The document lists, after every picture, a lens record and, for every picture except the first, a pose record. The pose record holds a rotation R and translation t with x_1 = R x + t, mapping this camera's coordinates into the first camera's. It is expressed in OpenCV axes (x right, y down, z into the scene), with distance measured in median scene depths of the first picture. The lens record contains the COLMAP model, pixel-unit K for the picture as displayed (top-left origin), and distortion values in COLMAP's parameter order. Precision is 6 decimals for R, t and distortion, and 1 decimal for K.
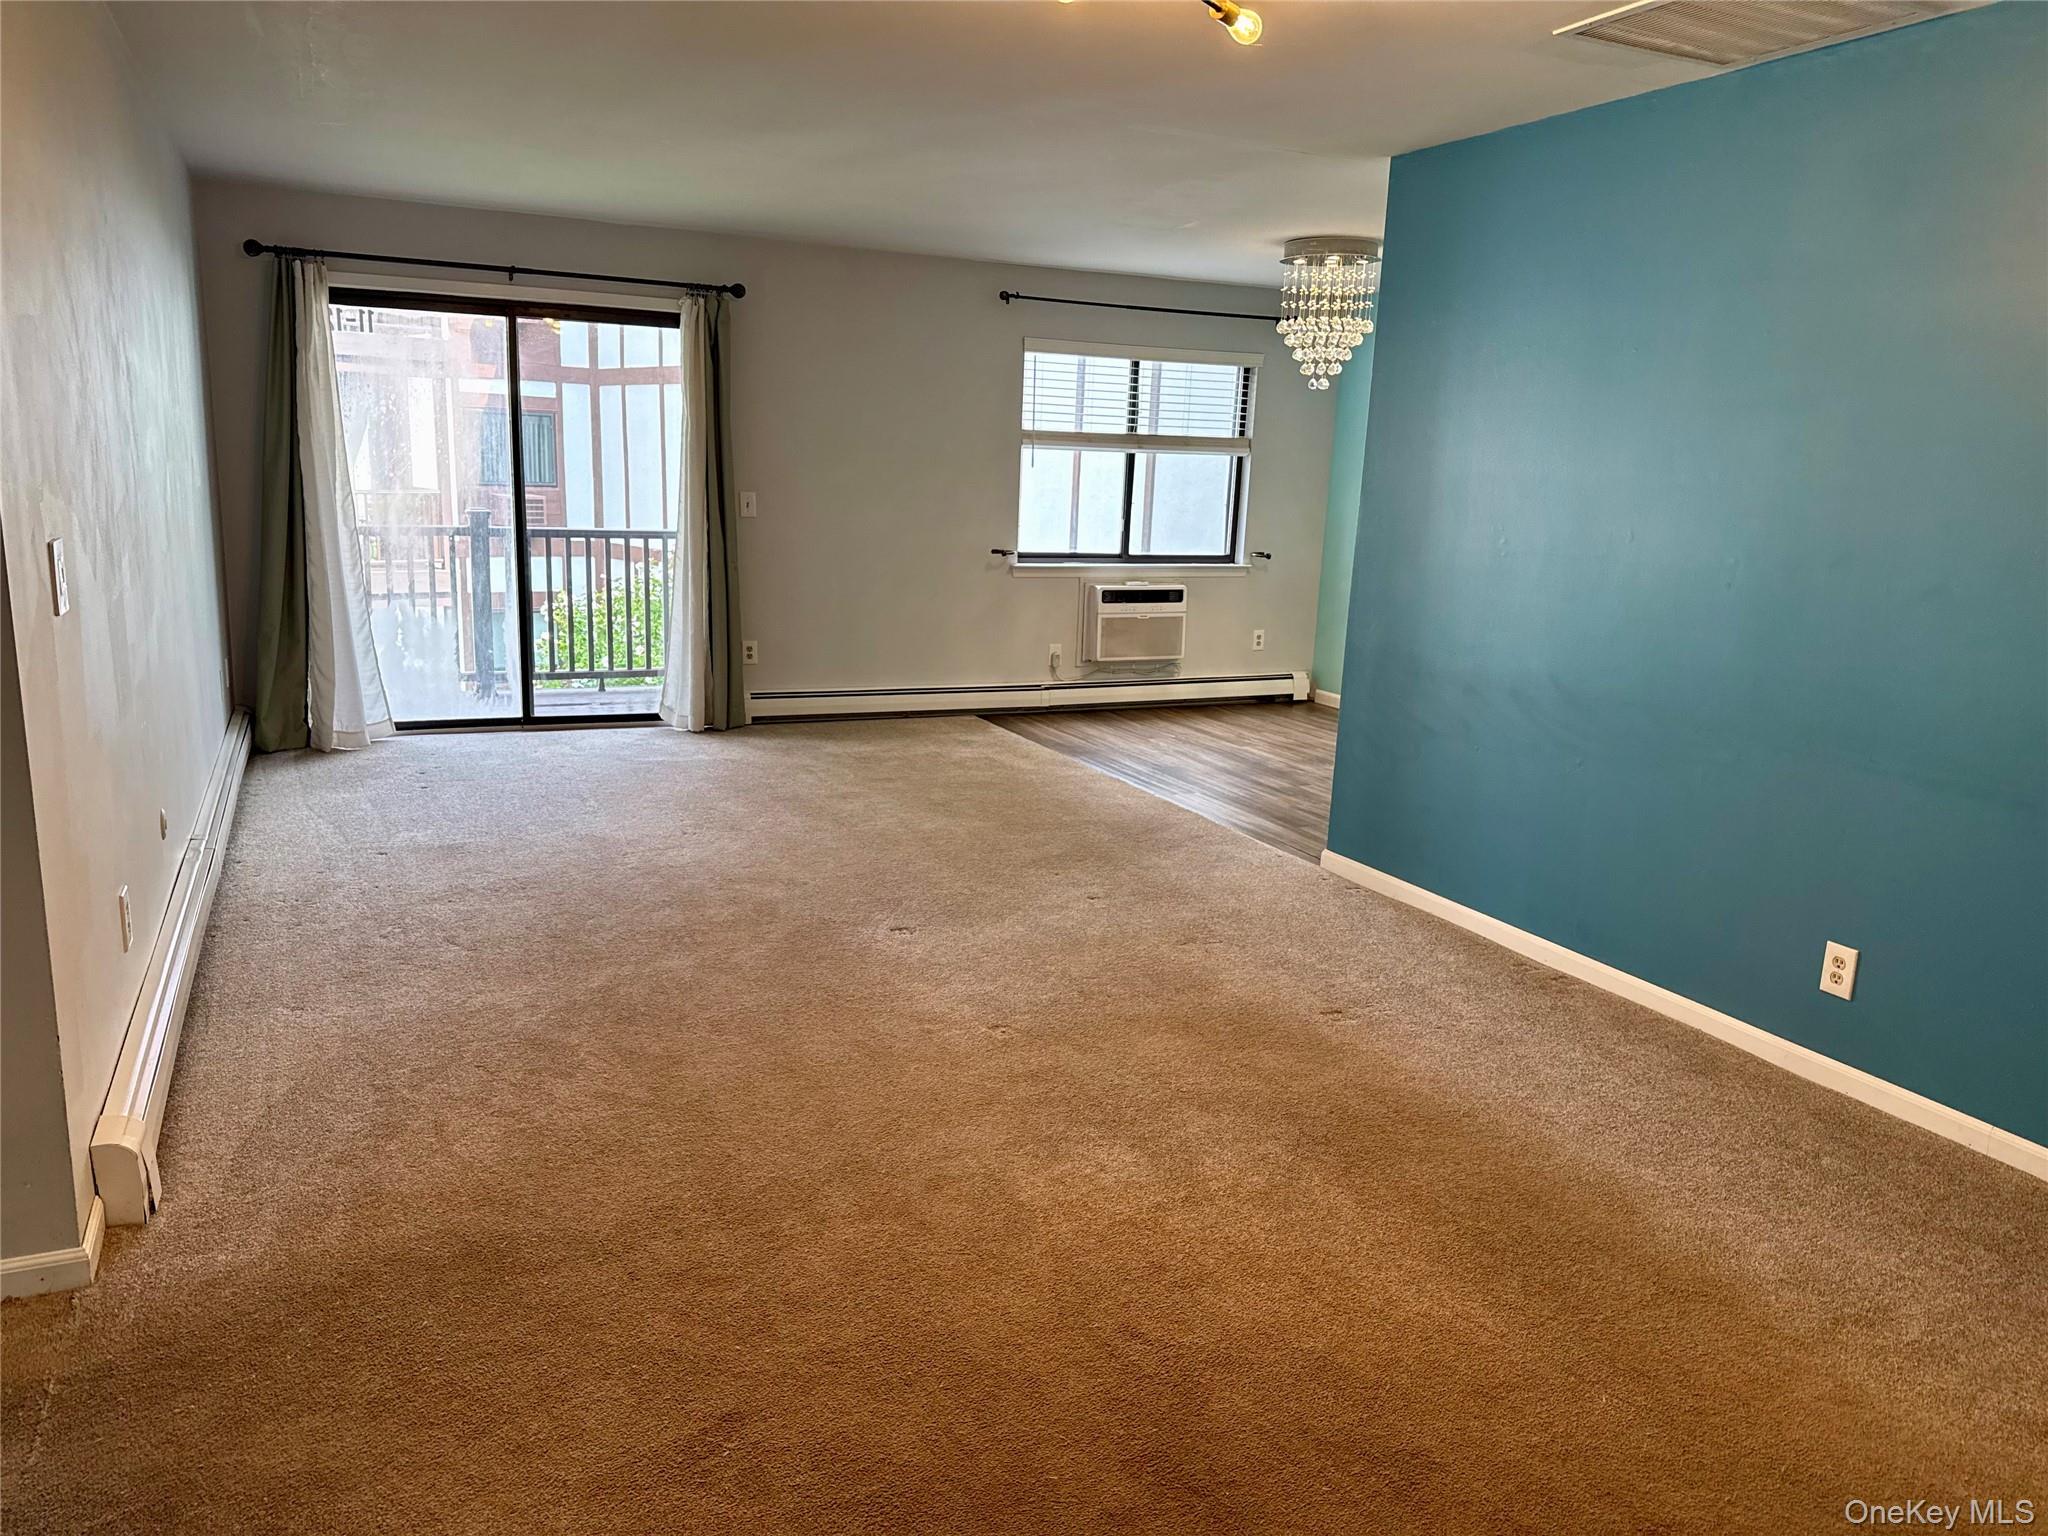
lens RADIAL K [[1460.1, 0, 1028.3], [0, 1460.1, 779.4], [0, 0, 1]] dist [0.033662, -0.005166]
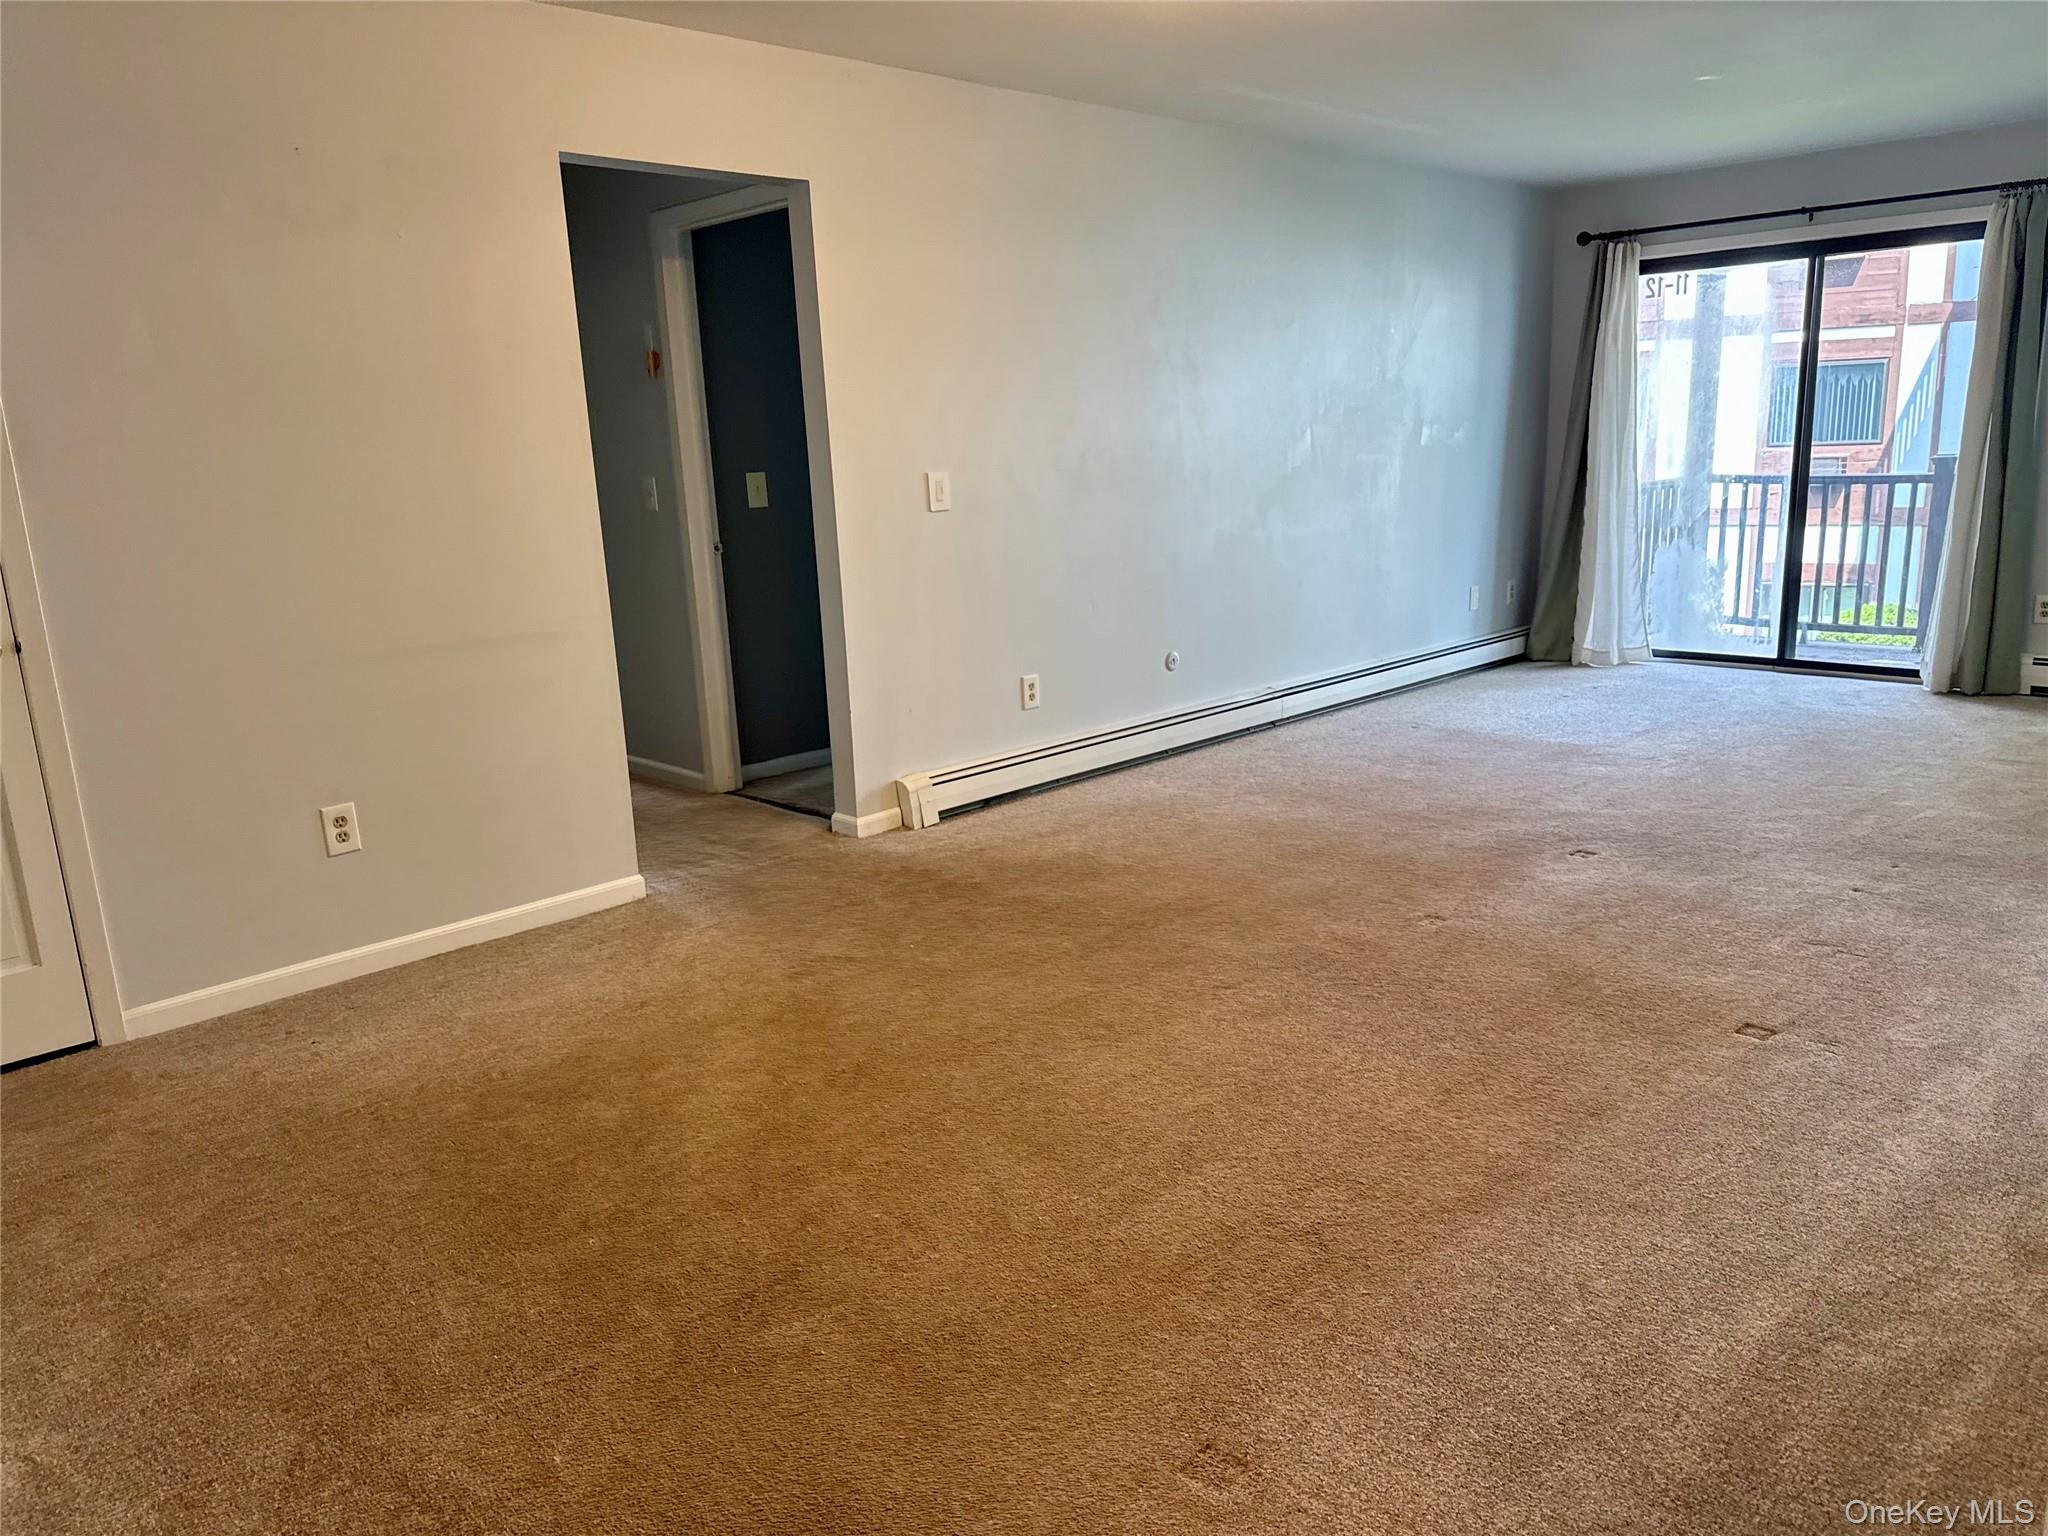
lens RADIAL K [[1460.1, 0, 1035.1], [0, 1460.1, 772.1], [0, 0, 1]] dist [0.033662, -0.005166]
pose [[0.366225, 0.170152, -0.914837, 0.443637], [-0.151735, 0.980901, 0.121697, -0.011895], [0.918072, 0.094244, 0.385049, 0.158426]]
